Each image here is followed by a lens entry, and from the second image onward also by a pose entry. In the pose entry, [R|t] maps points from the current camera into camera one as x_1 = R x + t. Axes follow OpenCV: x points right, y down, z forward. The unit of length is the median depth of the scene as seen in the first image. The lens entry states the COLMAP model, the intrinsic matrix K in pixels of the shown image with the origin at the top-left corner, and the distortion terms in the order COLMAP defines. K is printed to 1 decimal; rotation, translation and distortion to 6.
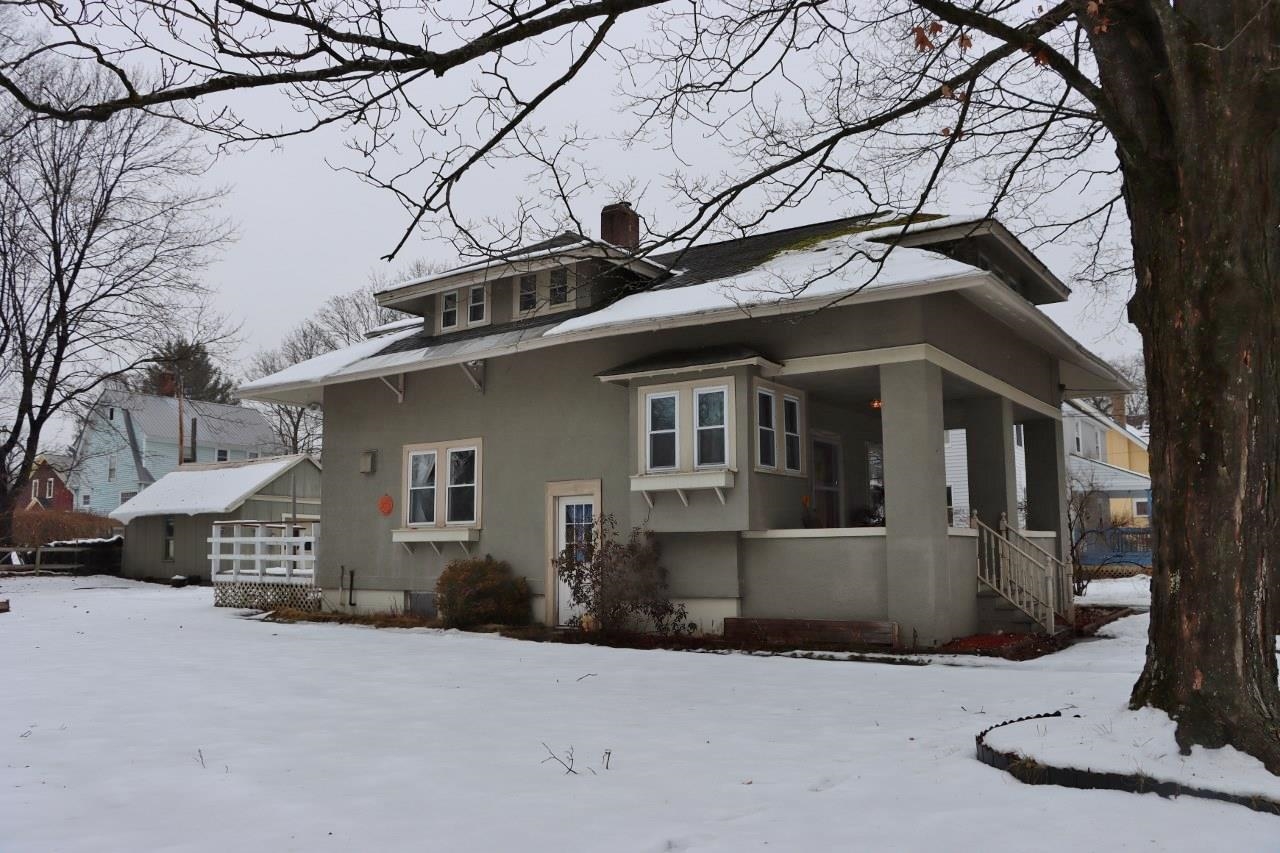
lens RADIAL K [[1073.9, 0, 635.9], [0, 1073.9, 419.5], [0, 0, 1]] dist [-0.163754, 0.149806]
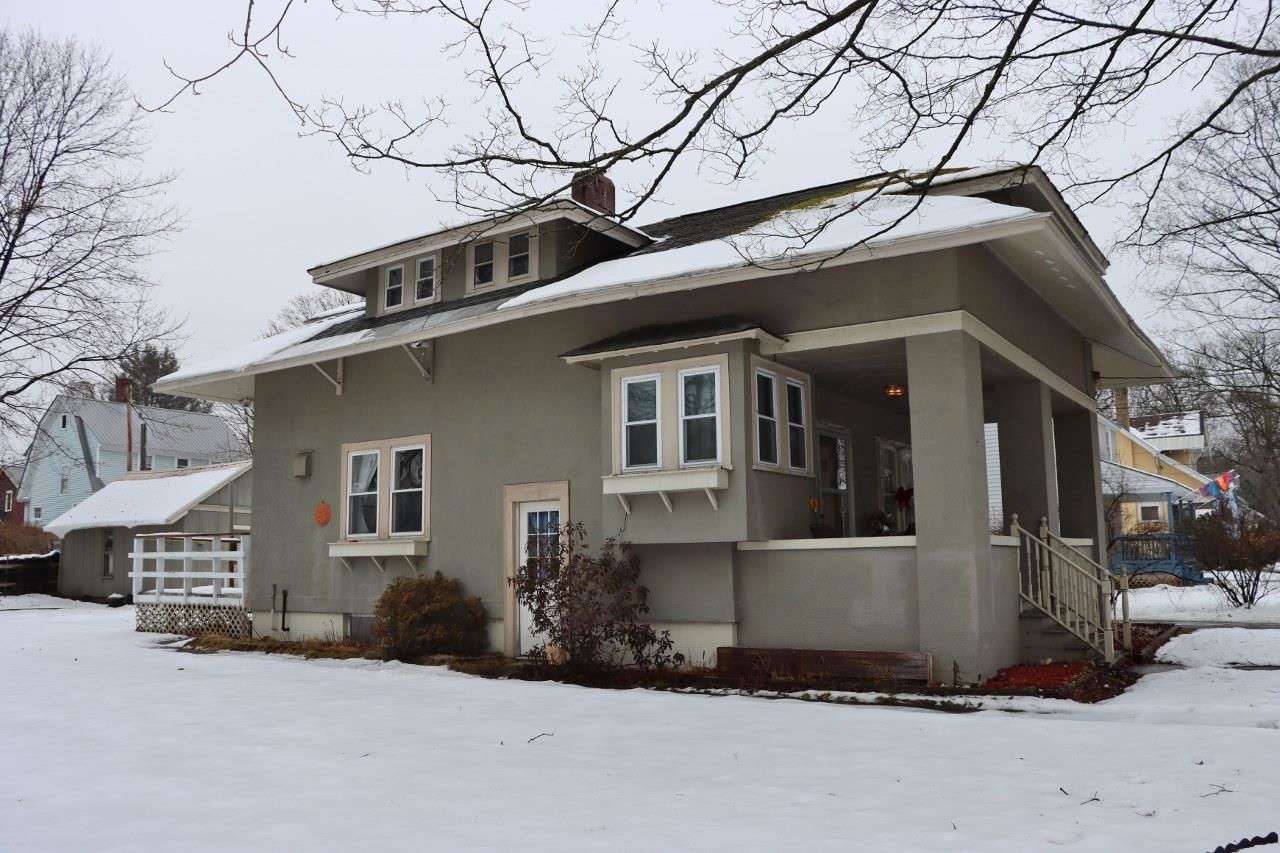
lens RADIAL K [[1073.9, 0, 645.5], [0, 1073.9, 428.9], [0, 0, 1]] dist [-0.163754, 0.149806]
pose [[0.999693, -0.005823, 0.024094, 0.007308], [0.005821, 0.999983, 0.000156, 0.014705], [-0.024095, -0.000016, 0.999710, 0.155647]]
